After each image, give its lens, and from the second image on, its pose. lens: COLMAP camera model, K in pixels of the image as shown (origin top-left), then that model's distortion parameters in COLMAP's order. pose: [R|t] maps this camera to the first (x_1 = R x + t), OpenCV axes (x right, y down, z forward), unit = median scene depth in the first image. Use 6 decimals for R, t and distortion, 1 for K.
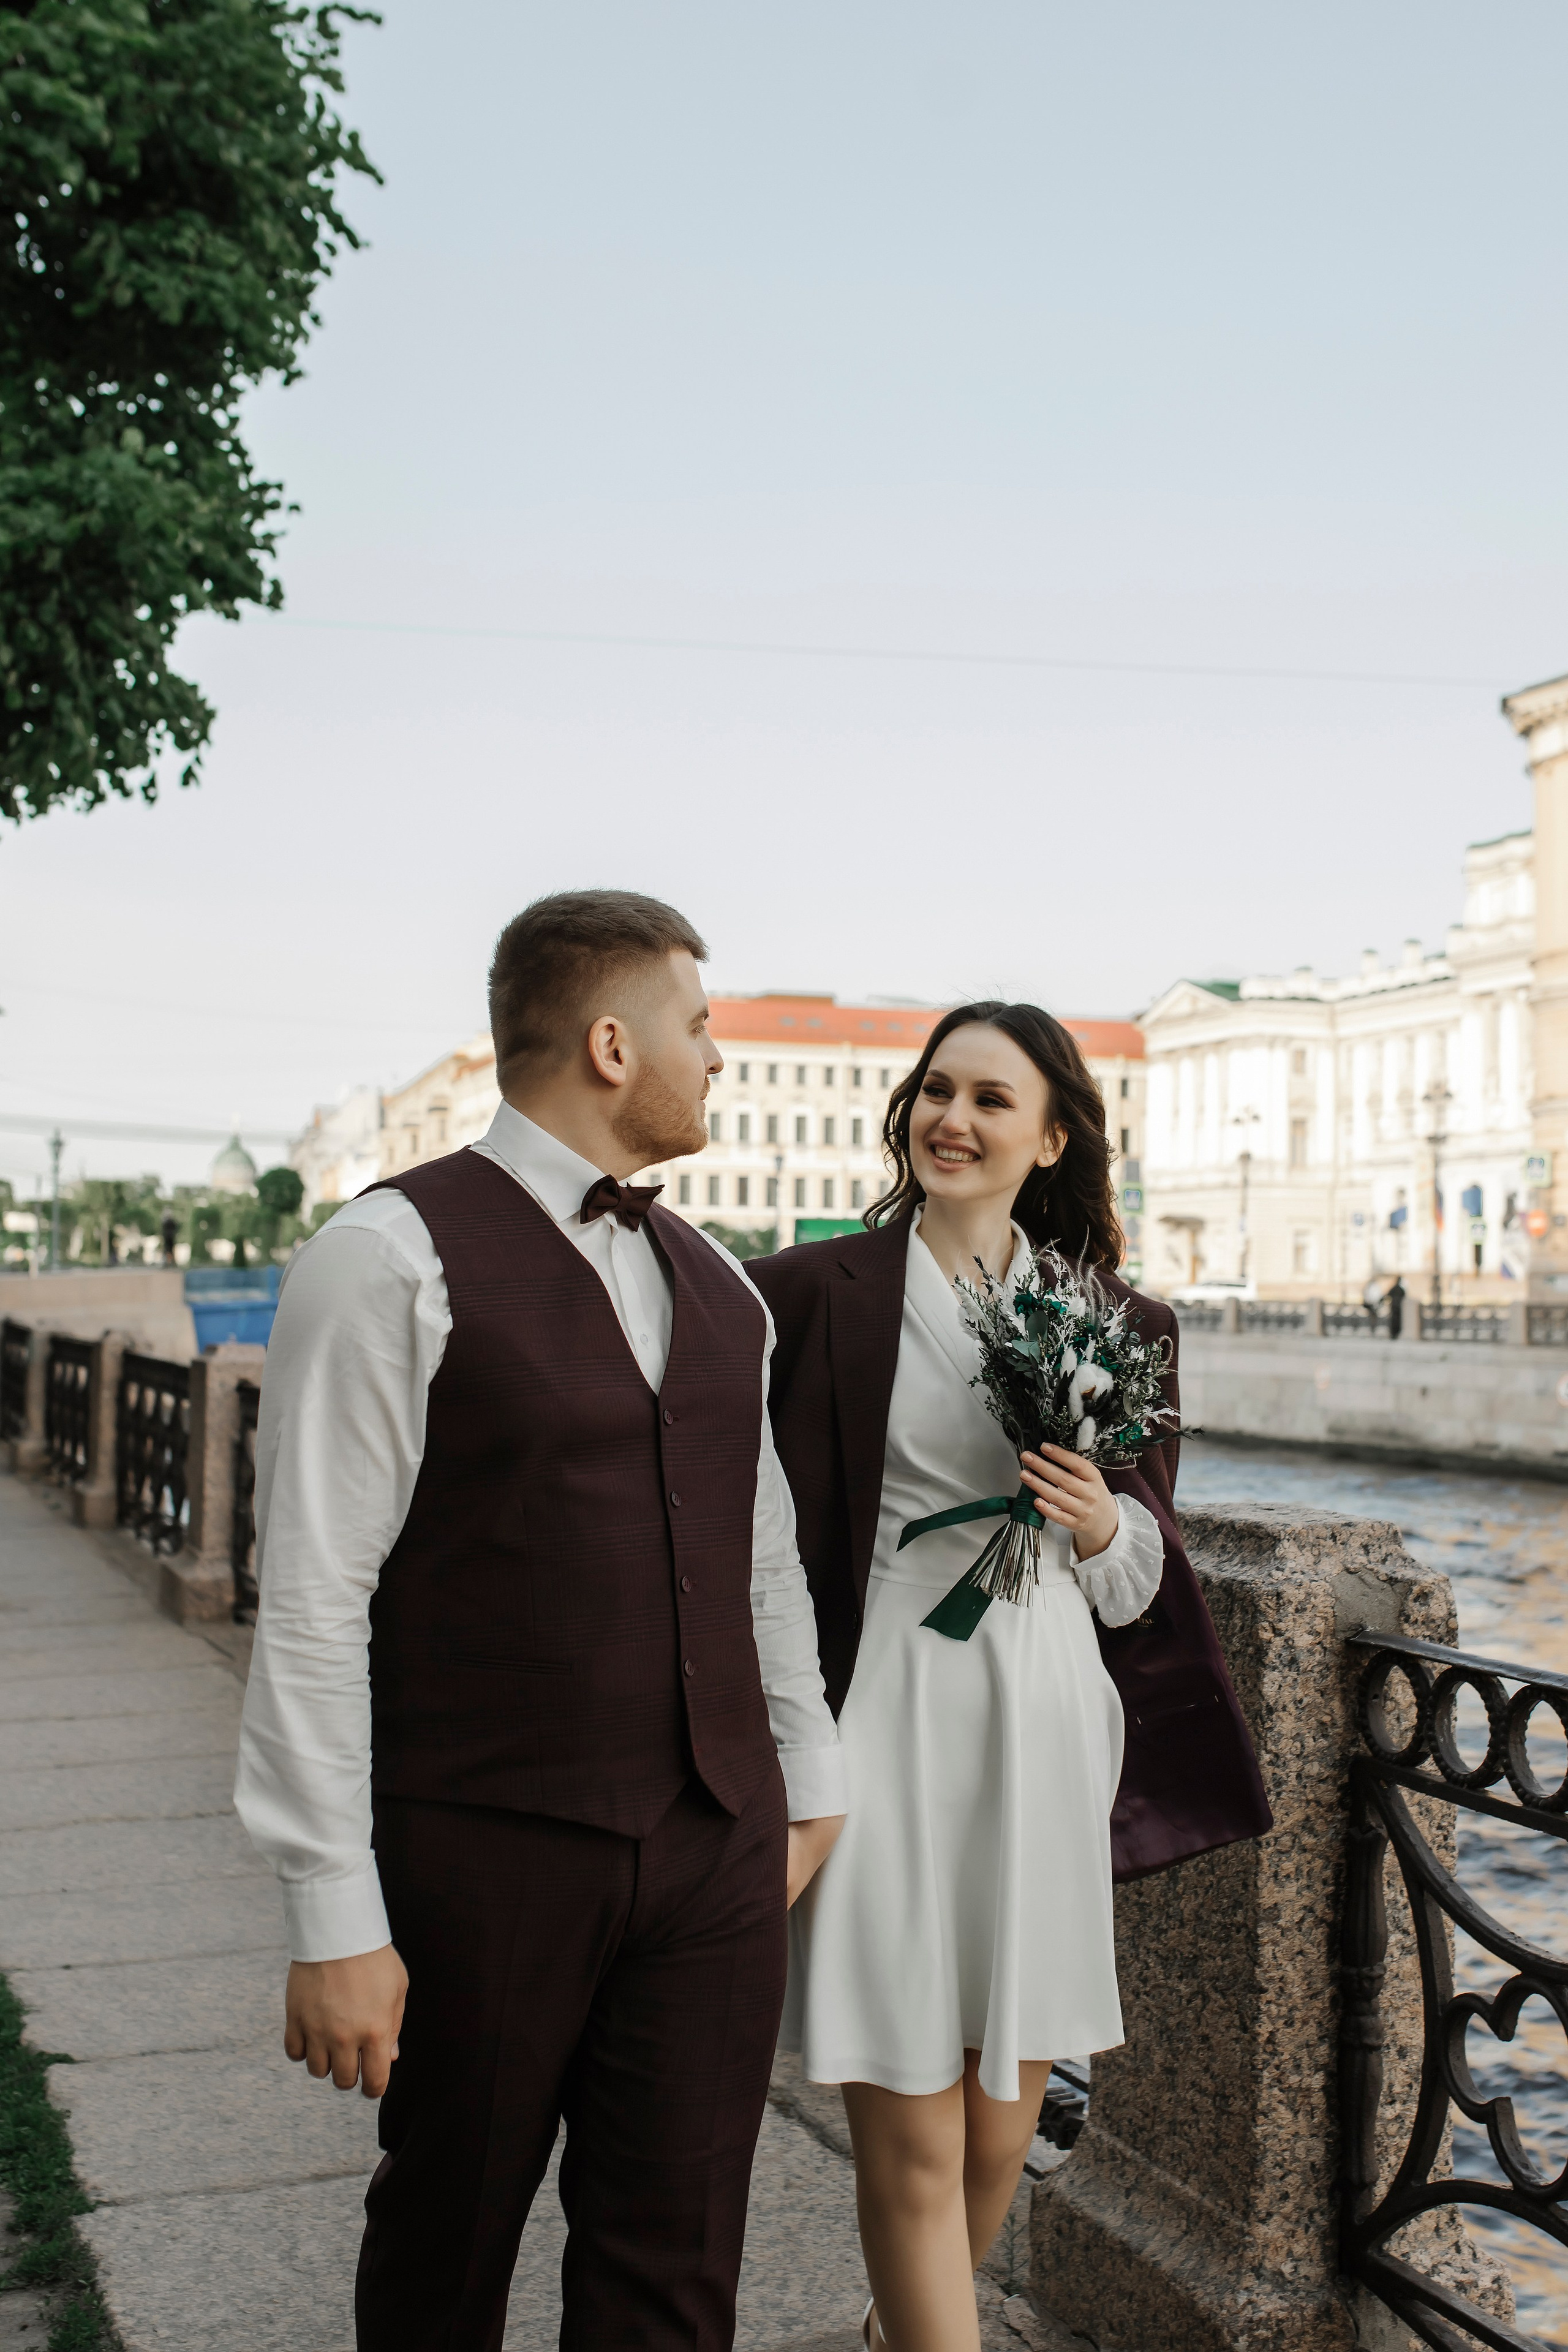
lens RADIAL K [[2710.2, 0, 784.0], [0, 2710.2, 1176.0], [0, 0, 1]] dist [-0.082274, 0.141256]
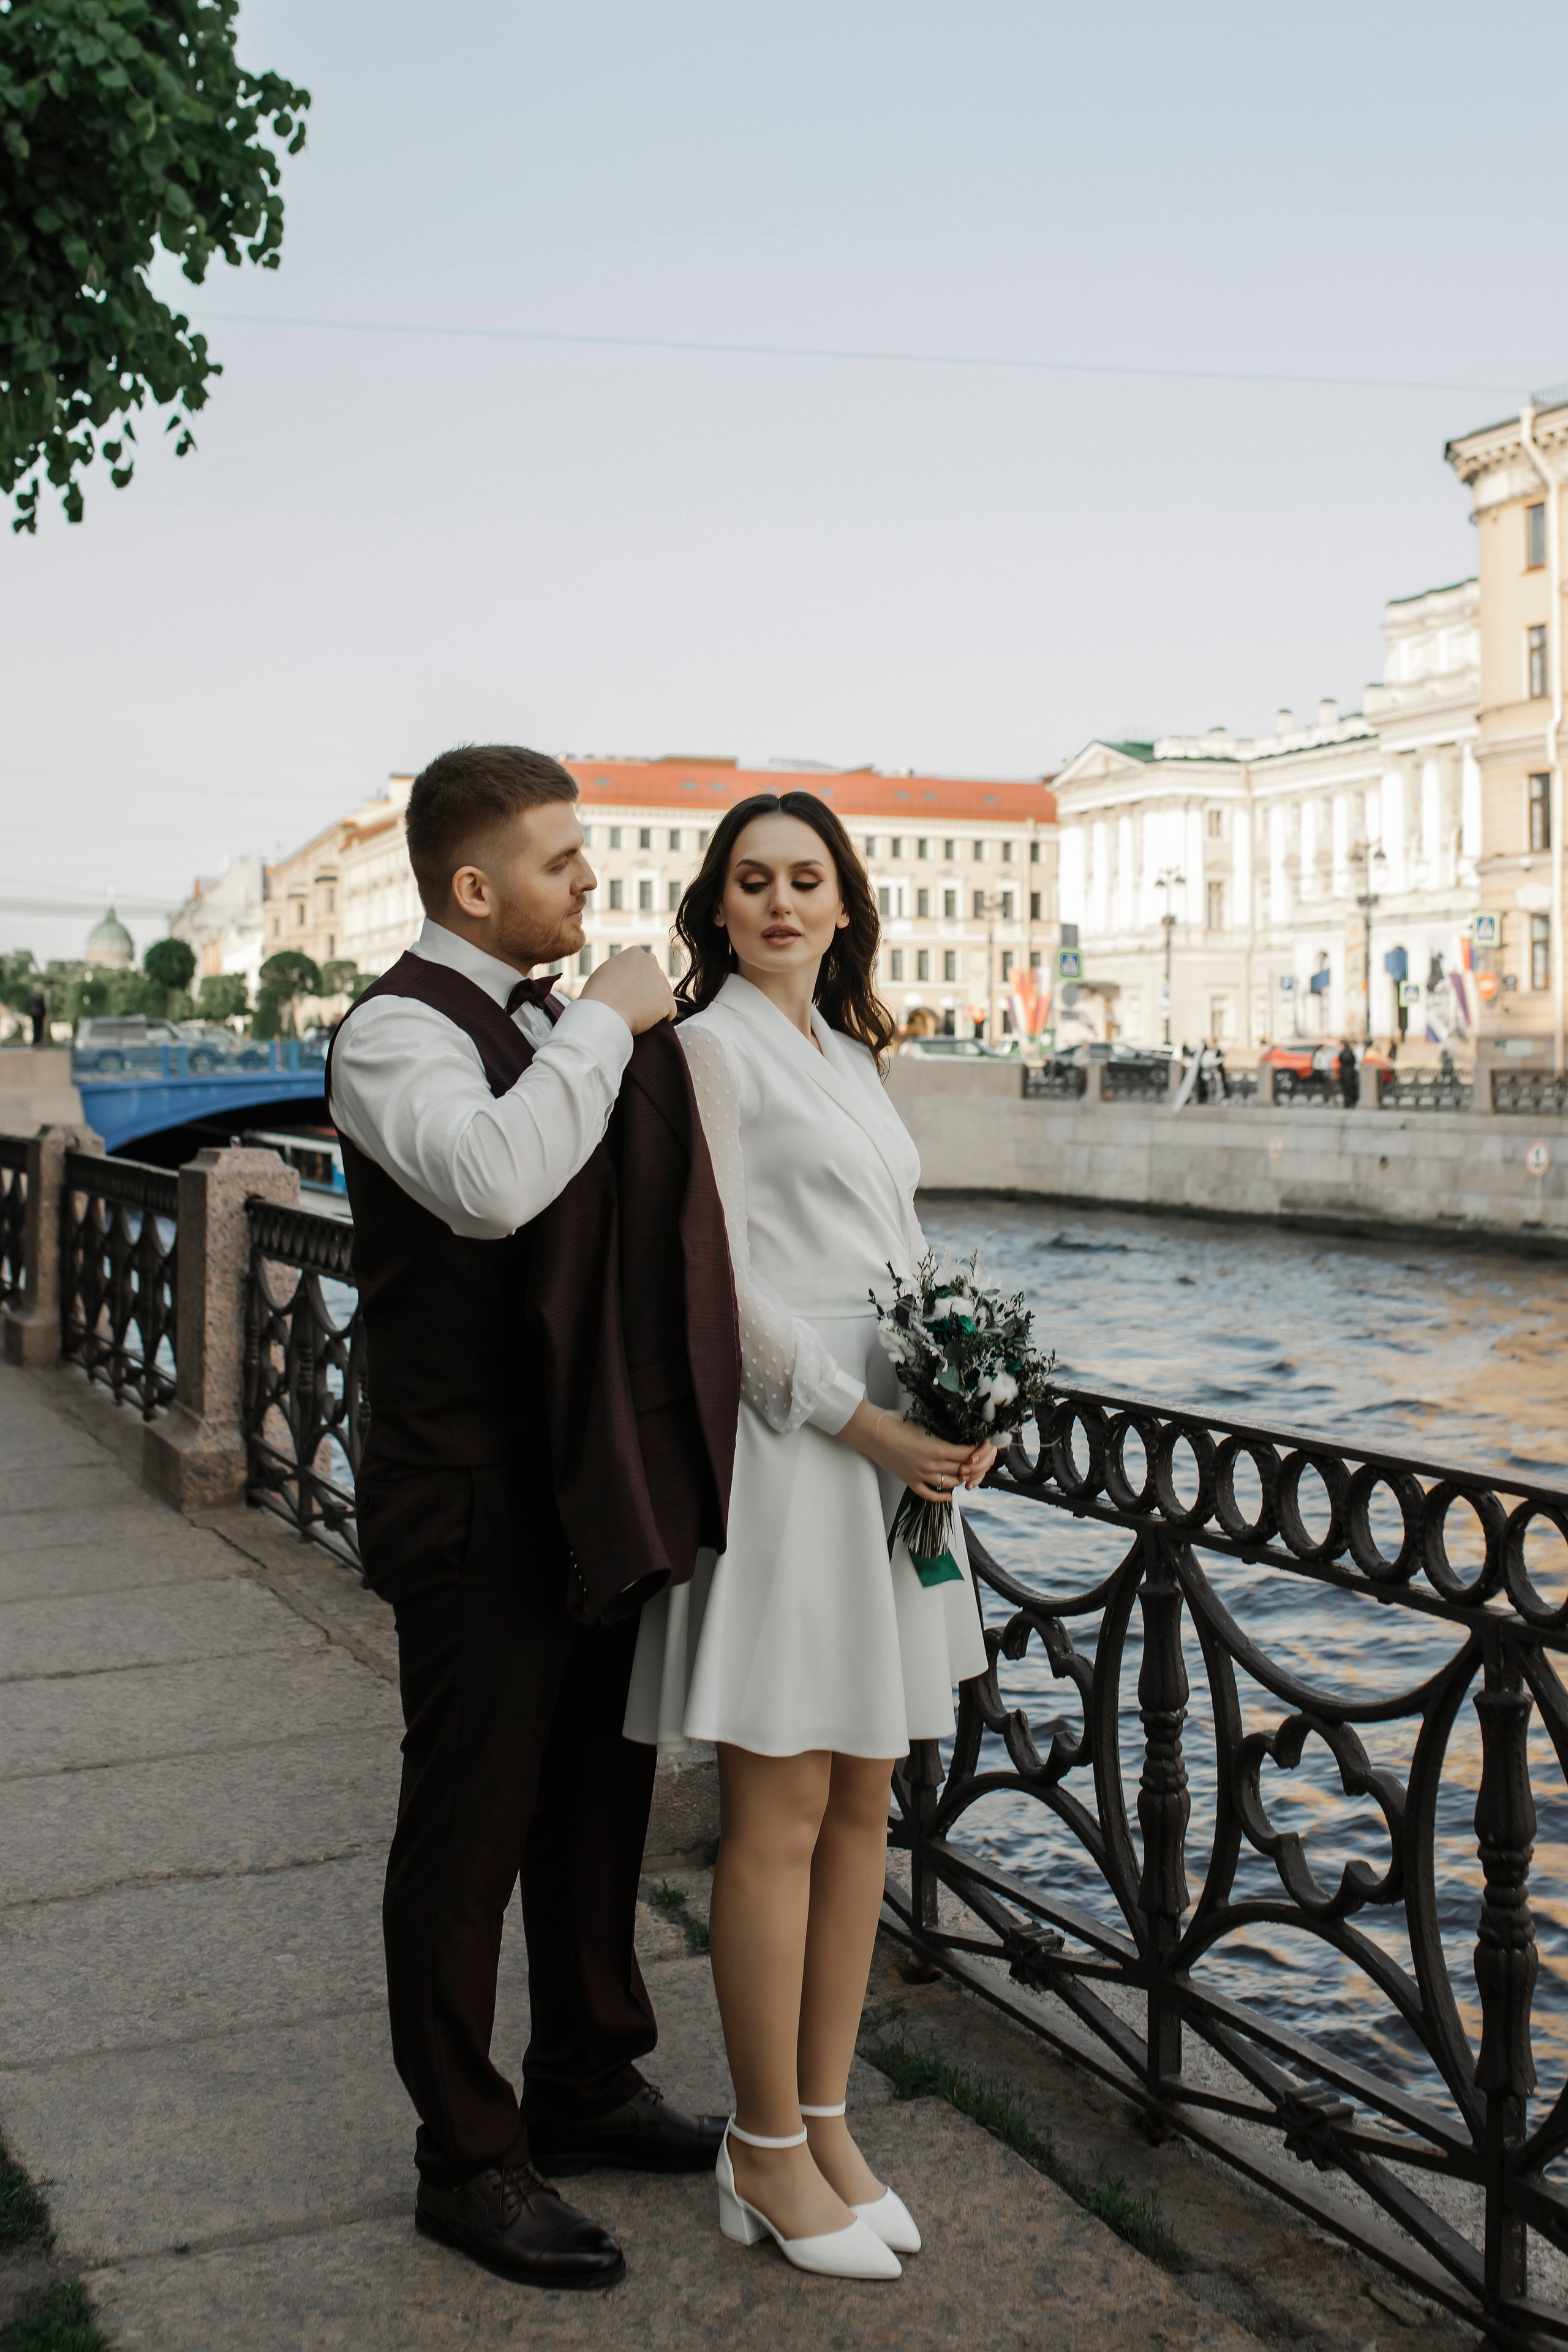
lens RADIAL K [[2536.7, 0, 721.8], [0, 2536.7, 951.3], [0, 0, 1]] dist [-0.053187, 0.056302]
pose [[0.998570, -0.008987, 0.052704, -0.038382], [0.008972, 0.999960, 0.000515, 0.002158], [-0.052706, -0.000041, 0.998610, 0.097090]]
